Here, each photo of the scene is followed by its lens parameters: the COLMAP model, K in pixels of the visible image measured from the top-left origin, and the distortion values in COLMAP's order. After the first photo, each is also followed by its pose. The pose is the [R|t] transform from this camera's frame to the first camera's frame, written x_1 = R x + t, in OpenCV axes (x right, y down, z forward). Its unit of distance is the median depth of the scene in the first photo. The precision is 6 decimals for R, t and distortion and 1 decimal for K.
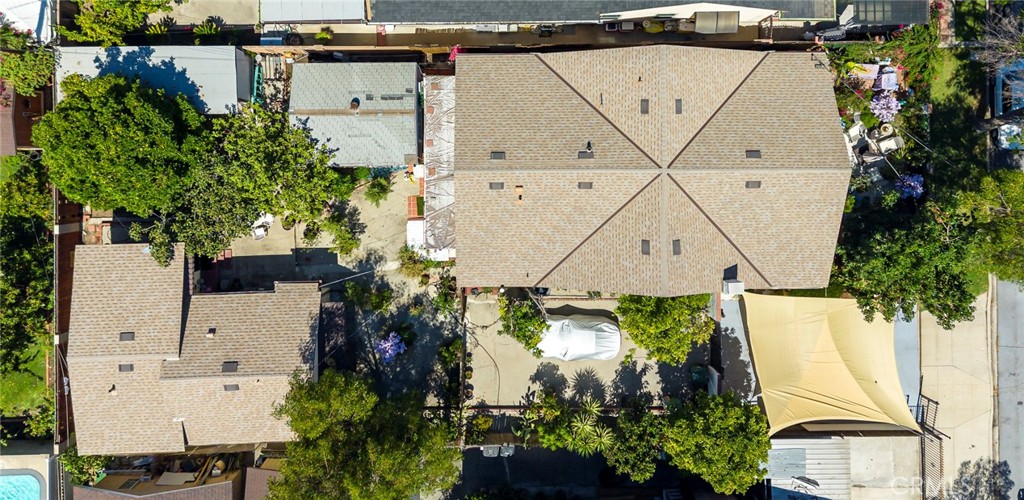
lens RADIAL K [[814.7, 0, 505.8], [0, 814.7, 150.0], [0, 0, 1]] dist [0.081888, -0.063374]
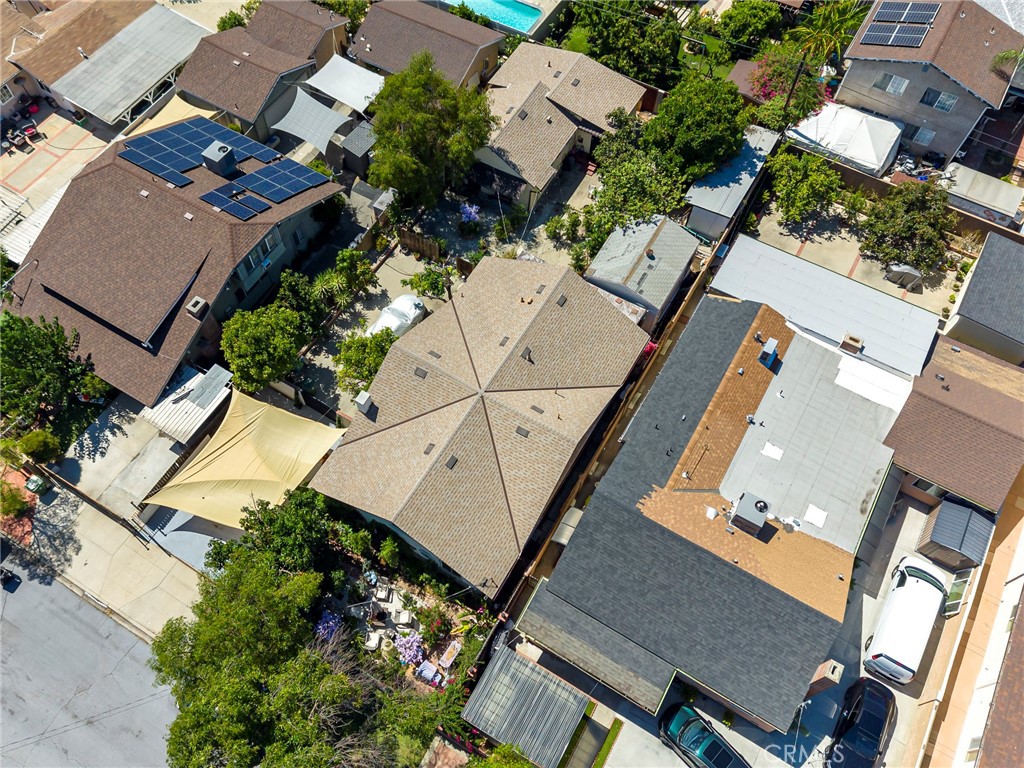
lens RADIAL K [[821.6, 0, 479.1], [0, 821.6, 384.8], [0, 0, 1]] dist [0.091851, -0.081038]
pose [[-0.524777, 0.734423, -0.430386, 0.631369], [-0.851236, -0.451148, 0.268073, -0.254311], [0.002711, 0.507038, 0.861919, -0.004572]]
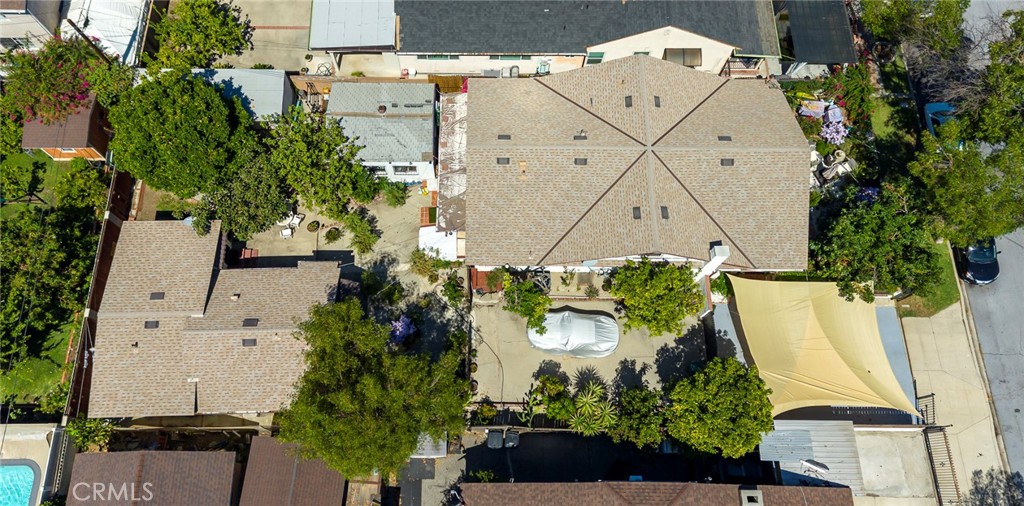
lens RADIAL K [[778.9, 0, 490.6], [0, 778.9, 172.7], [0, 0, 1]] dist [0.077977, -0.052355]
pose [[0.999973, 0.007215, 0.001669, -0.028428], [-0.006028, 0.923926, -0.382525, 0.441558], [-0.004302, 0.382504, 0.923944, -0.004119]]
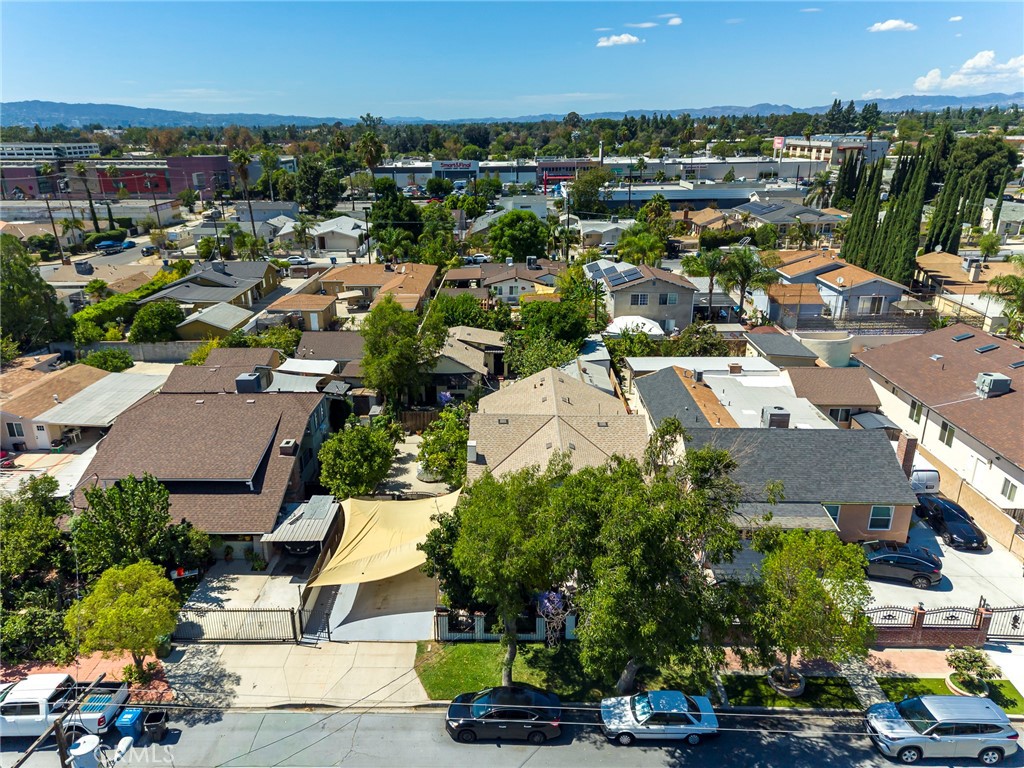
lens RADIAL K [[707.4, 0, 501.5], [0, 707.4, 380.5], [0, 0, 1]] dist [0.071337, -0.056327]
pose [[-0.028937, 0.325967, -0.944938, 1.245637], [-0.999442, 0.006321, 0.032787, 0.075659], [0.016661, 0.945360, 0.325602, 0.490134]]
